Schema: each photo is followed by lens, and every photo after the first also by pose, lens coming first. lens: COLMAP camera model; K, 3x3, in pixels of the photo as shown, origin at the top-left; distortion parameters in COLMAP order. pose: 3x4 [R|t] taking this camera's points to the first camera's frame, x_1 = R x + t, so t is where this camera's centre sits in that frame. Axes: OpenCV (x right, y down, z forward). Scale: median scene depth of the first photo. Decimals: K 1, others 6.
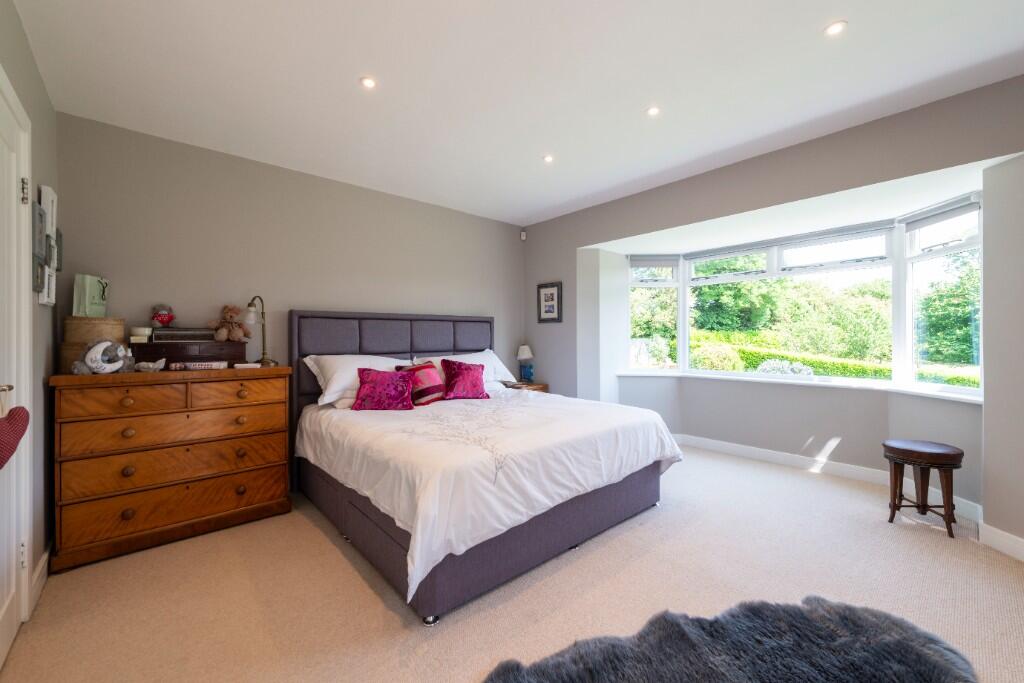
lens RADIAL K [[406.6, 0, 512.0], [0, 406.6, 341.5], [0, 0, 1]] dist [0.020485, 0.000004]
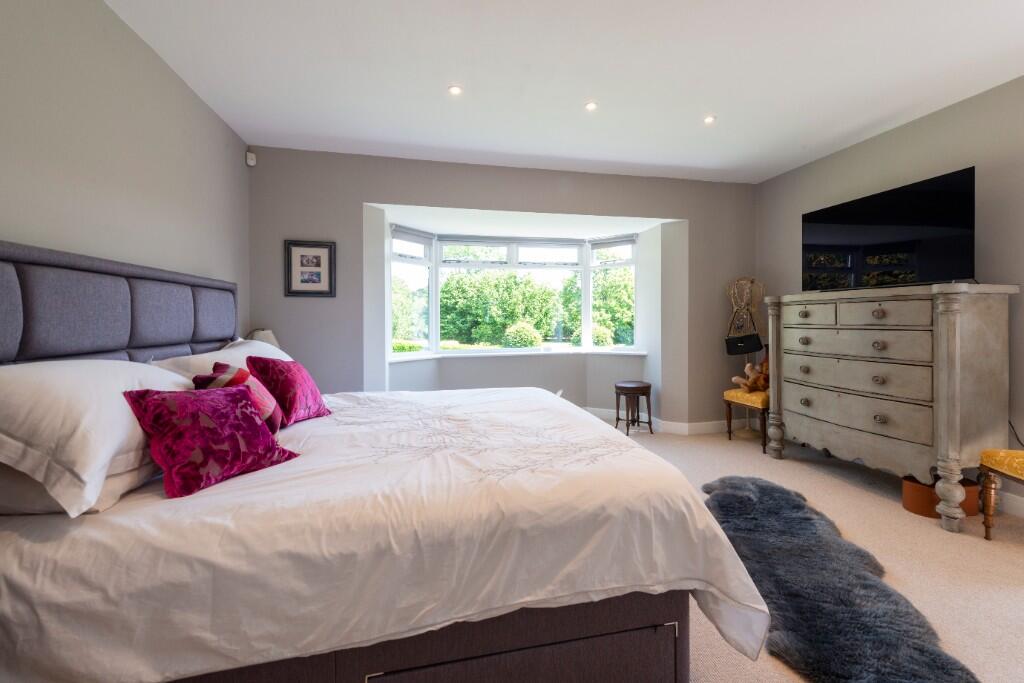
lens RADIAL K [[420.8, 0, 513.7], [0, 420.8, 325.0], [0, 0, 1]] dist [0.022709, 0.000012]
pose [[0.482694, -0.011254, 0.875717, -0.427721], [0.013111, 0.999898, 0.005623, 0.003399], [-0.875691, 0.008767, 0.482792, 0.375415]]
